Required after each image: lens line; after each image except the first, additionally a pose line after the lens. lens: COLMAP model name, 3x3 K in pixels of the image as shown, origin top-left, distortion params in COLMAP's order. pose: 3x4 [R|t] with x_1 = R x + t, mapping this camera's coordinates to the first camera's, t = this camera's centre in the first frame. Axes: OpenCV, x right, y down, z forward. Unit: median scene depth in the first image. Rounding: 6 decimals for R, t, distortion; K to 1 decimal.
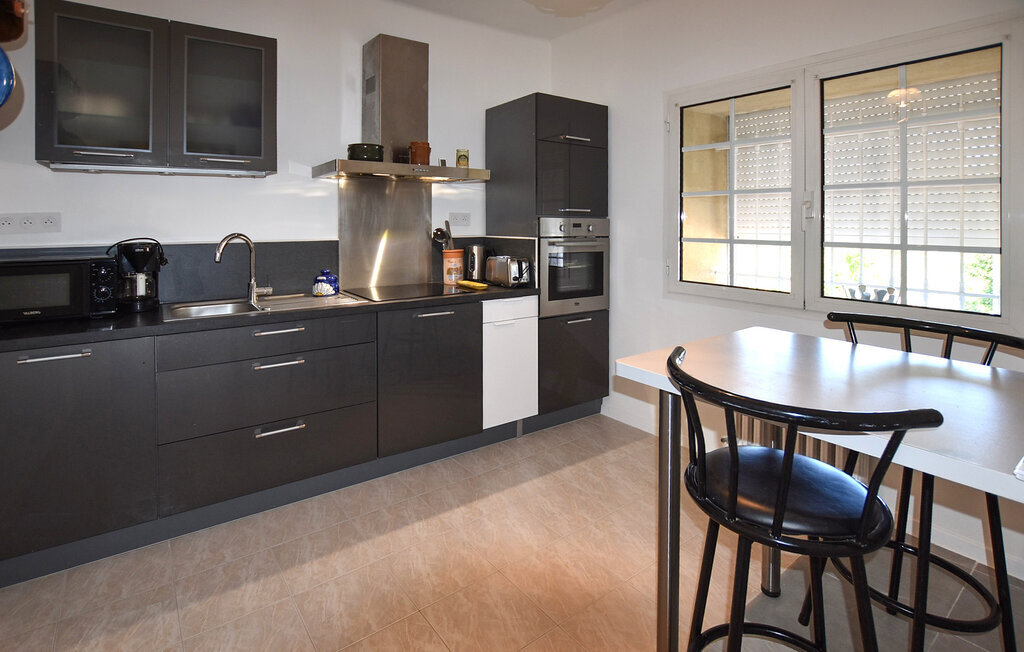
lens RADIAL K [[532.4, 0, 512.0], [0, 532.4, 326.0], [0, 0, 1]] dist [-0.001245, -0.000214]
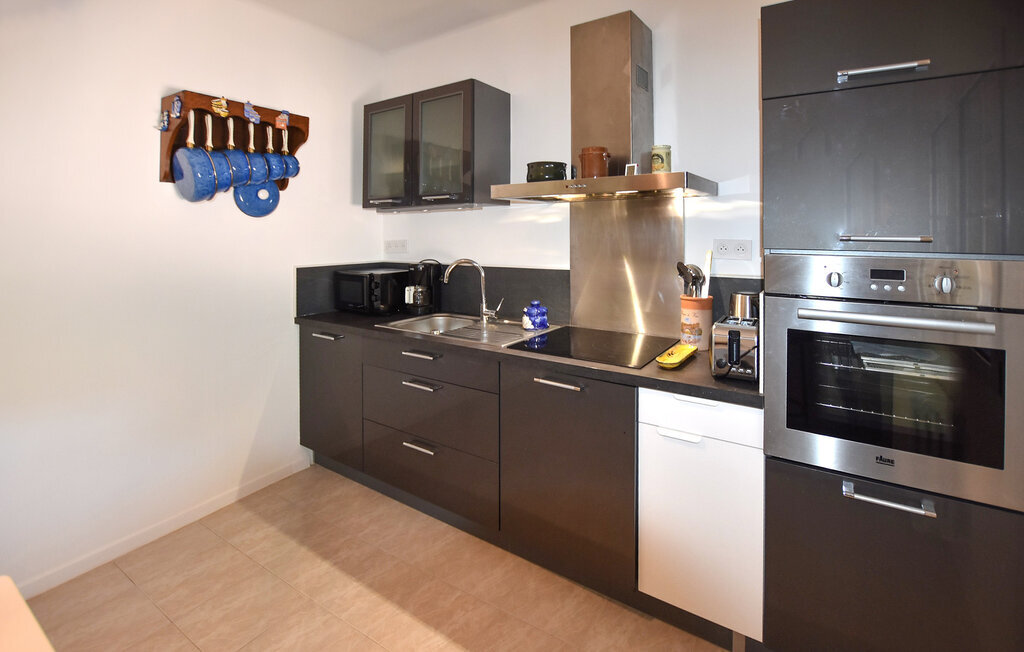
lens RADIAL K [[476.6, 0, 513.5], [0, 476.6, 280.6], [0, 0, 1]] dist [-0.001630, -0.000241]
pose [[0.349462, 0.095111, -0.932110, 0.403154], [-0.176229, 0.983751, 0.034310, -0.163812], [0.920228, 0.152275, 0.360545, 0.669087]]
